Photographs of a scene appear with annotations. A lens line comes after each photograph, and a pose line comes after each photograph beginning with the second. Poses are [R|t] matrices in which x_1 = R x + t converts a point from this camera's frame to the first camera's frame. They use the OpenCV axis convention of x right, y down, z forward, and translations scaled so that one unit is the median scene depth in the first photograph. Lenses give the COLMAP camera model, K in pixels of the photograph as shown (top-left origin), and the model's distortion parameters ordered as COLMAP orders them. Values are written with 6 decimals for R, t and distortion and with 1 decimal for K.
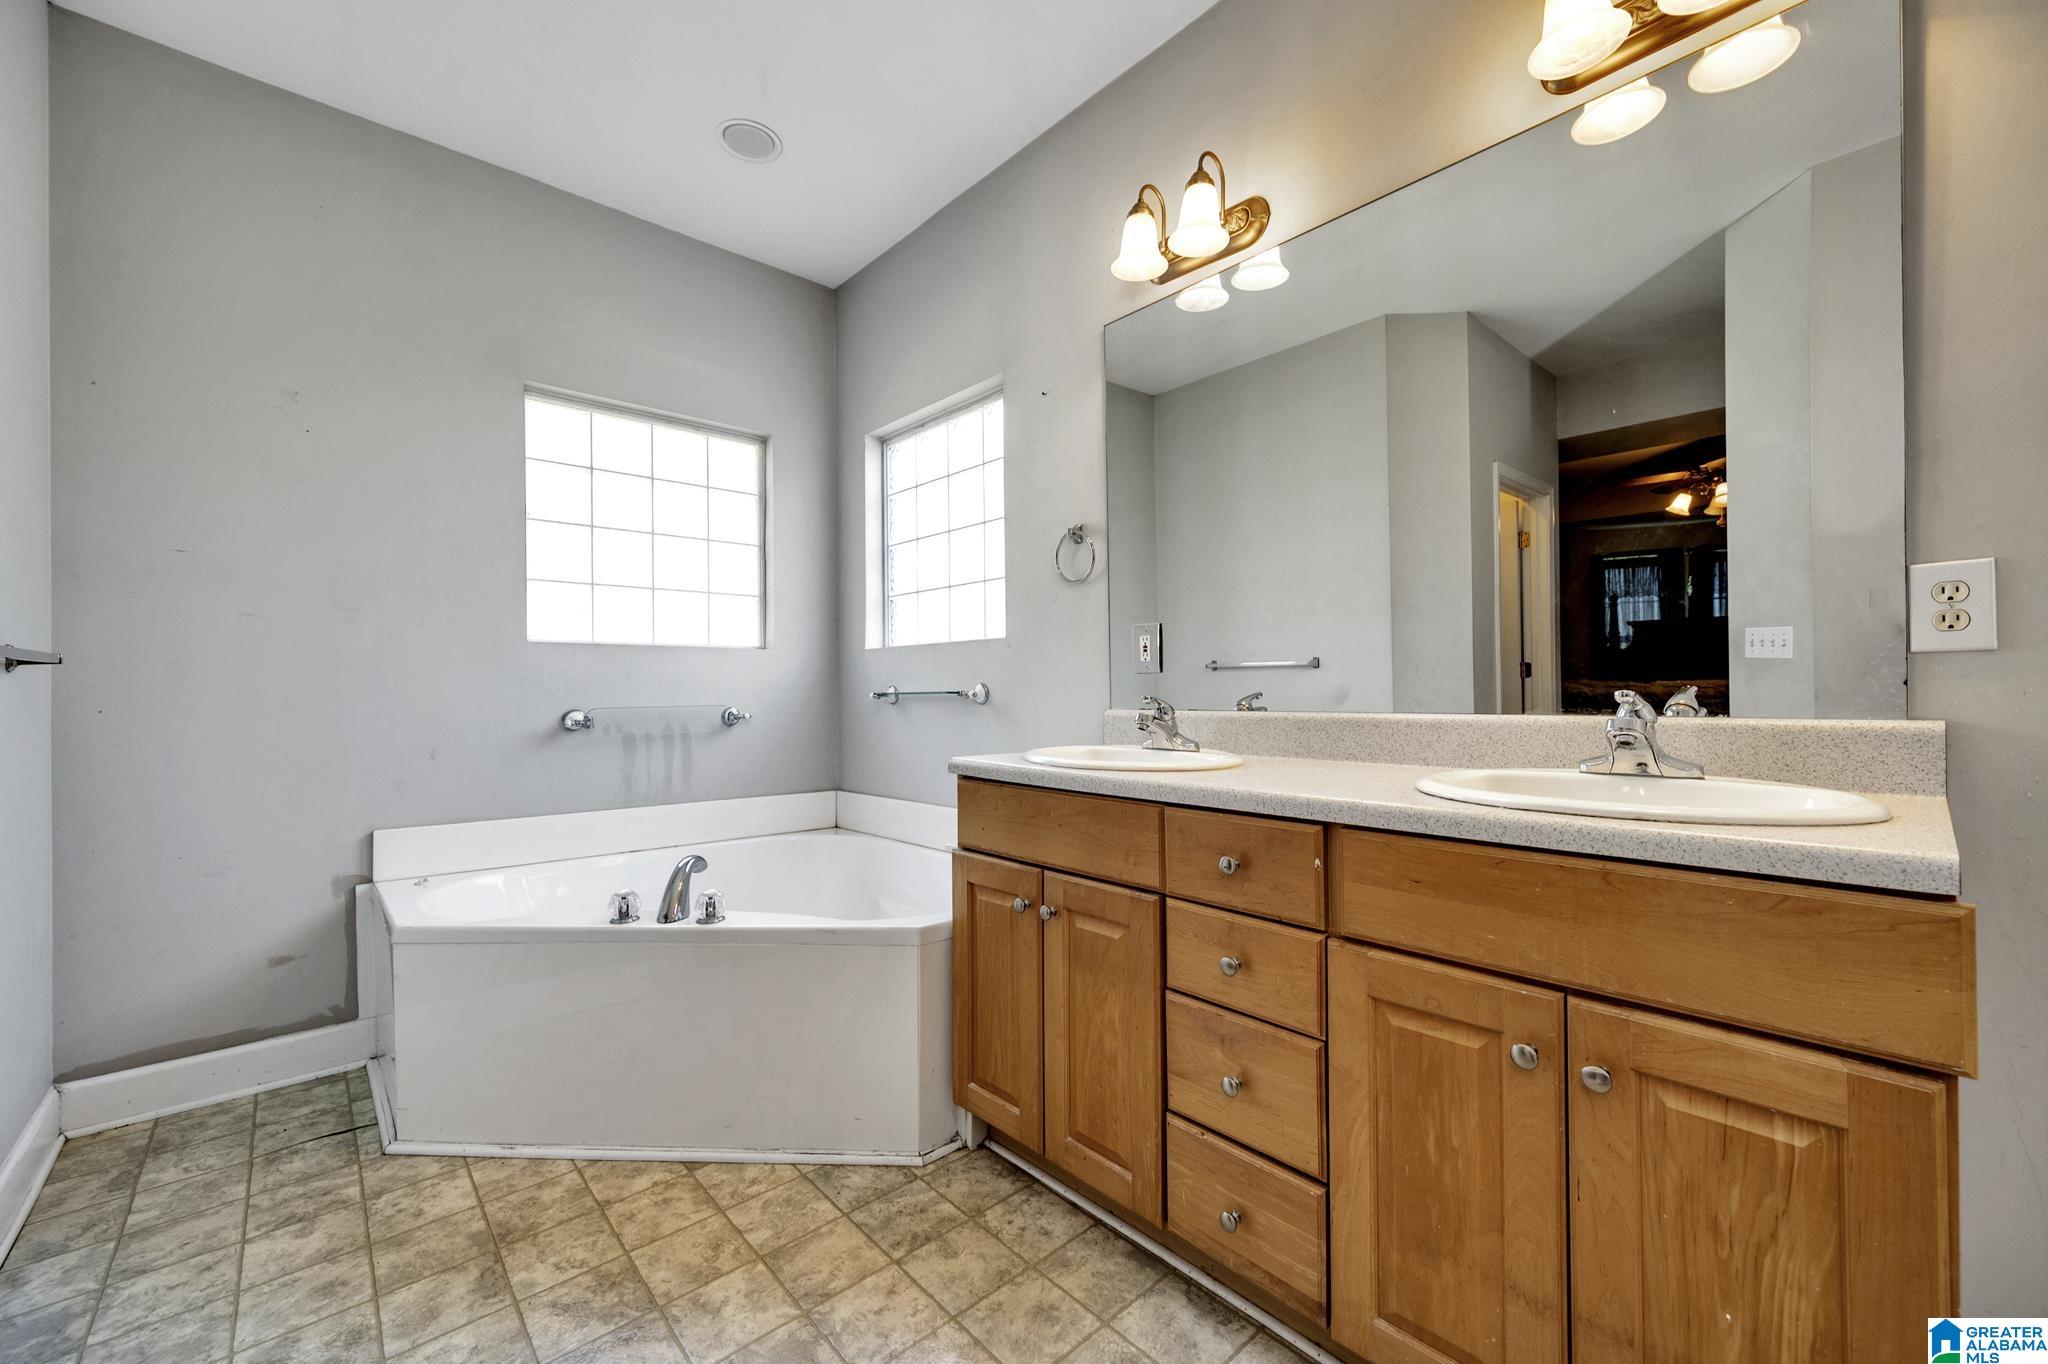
lens RADIAL K [[804.1, 0, 1029.4], [0, 804.1, 688.4], [0, 0, 1]] dist [-0.000053, -0.000357]
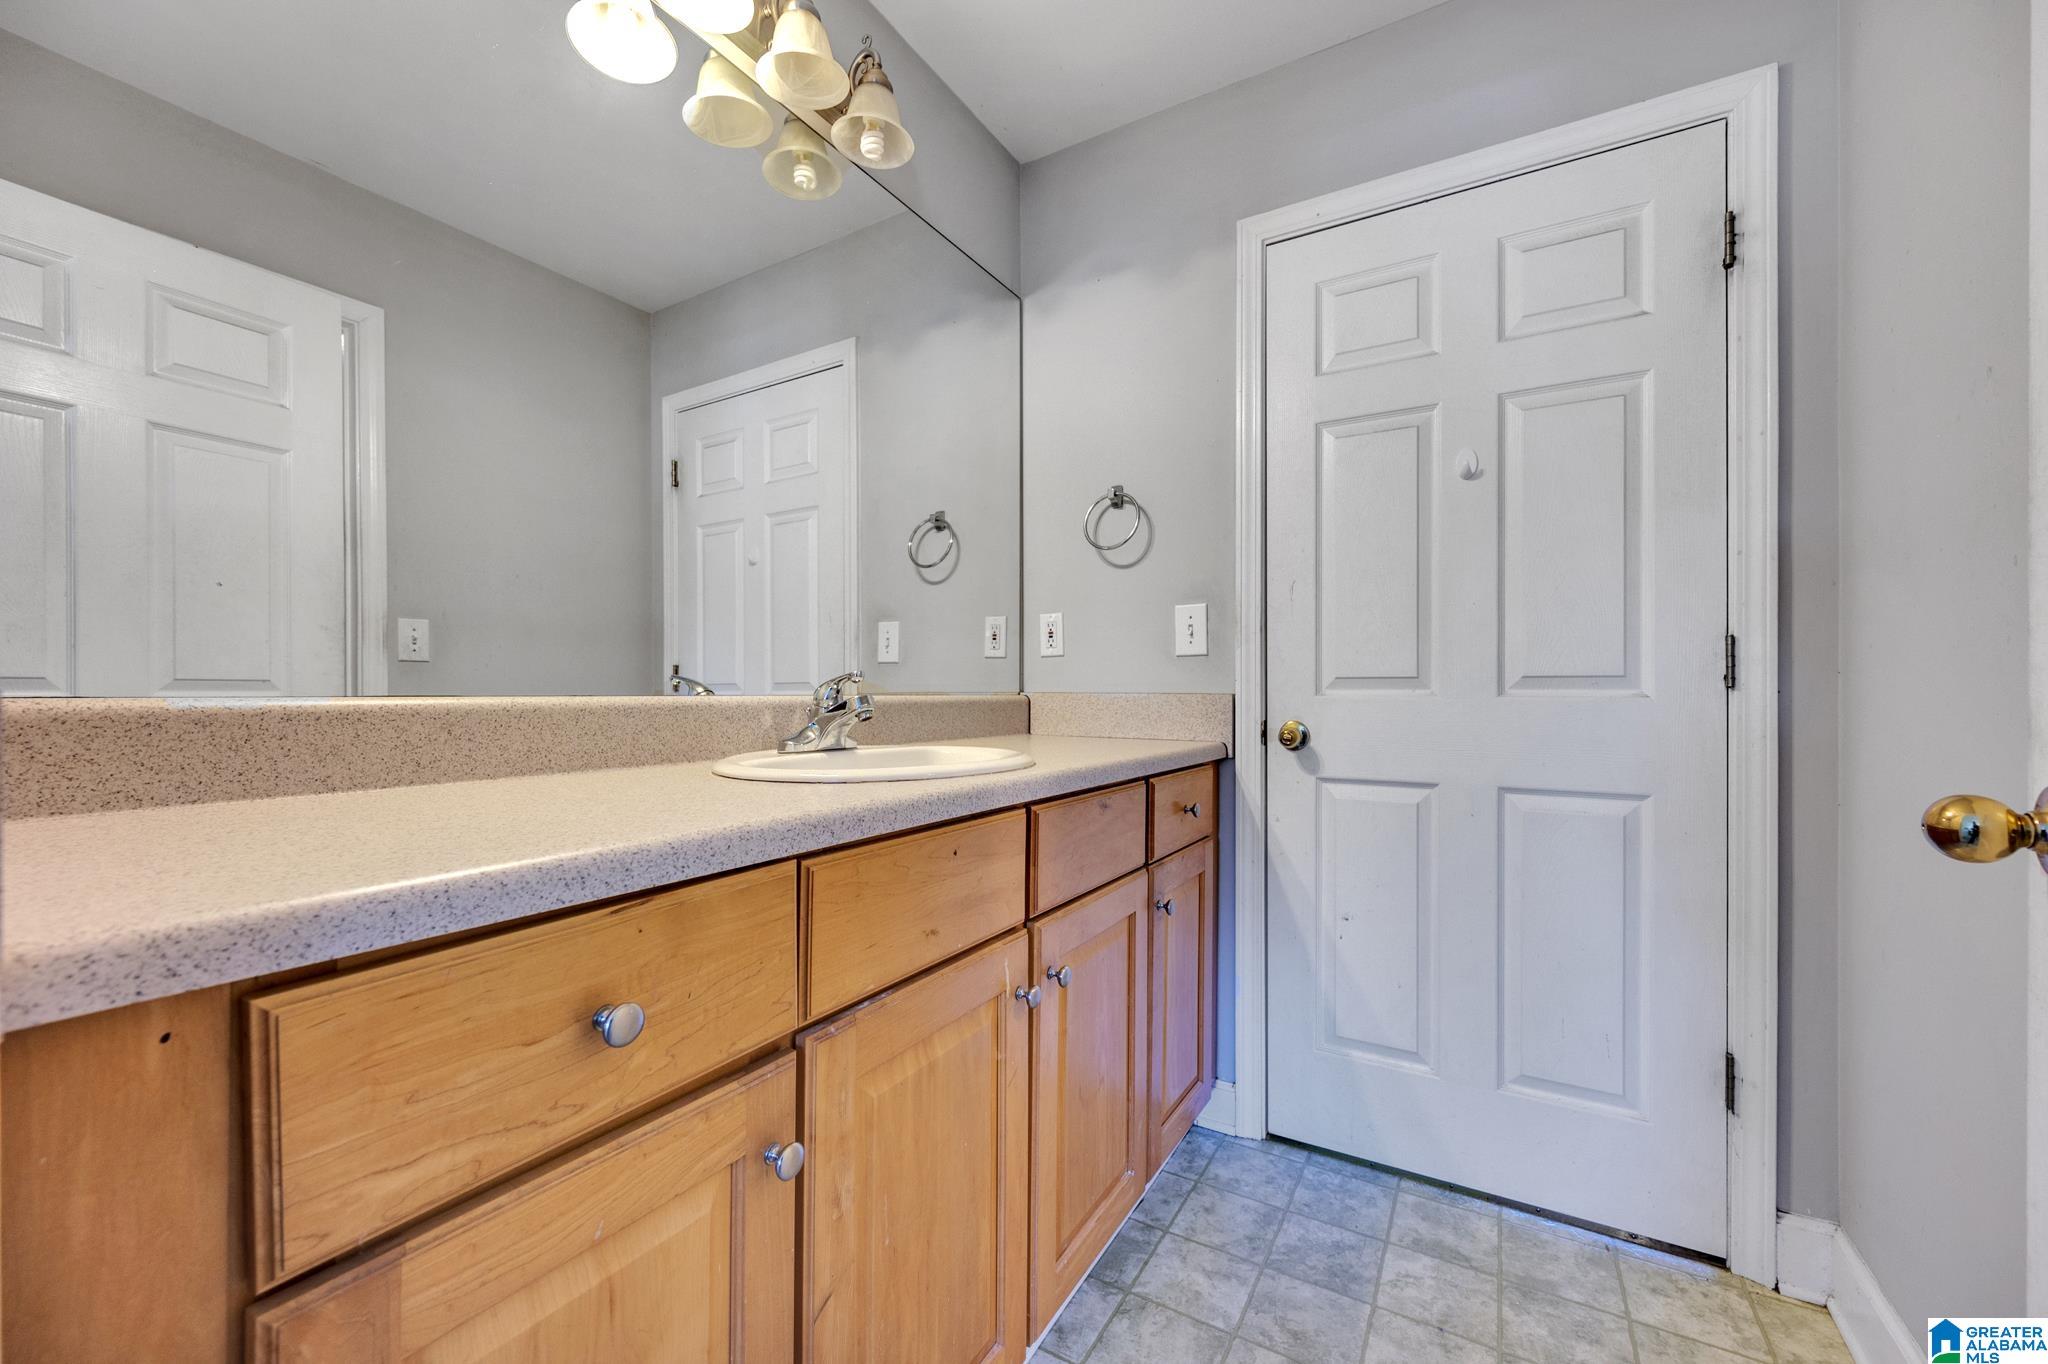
lens RADIAL K [[804.1, 0, 1029.4], [0, 804.1, 688.4], [0, 0, 1]] dist [-0.000053, -0.000357]
pose [[-0.953143, 0.006799, -0.302442, 0.128571], [0.008113, 0.999962, -0.003086, 0.027533], [0.302410, -0.005395, -0.953163, 1.846214]]
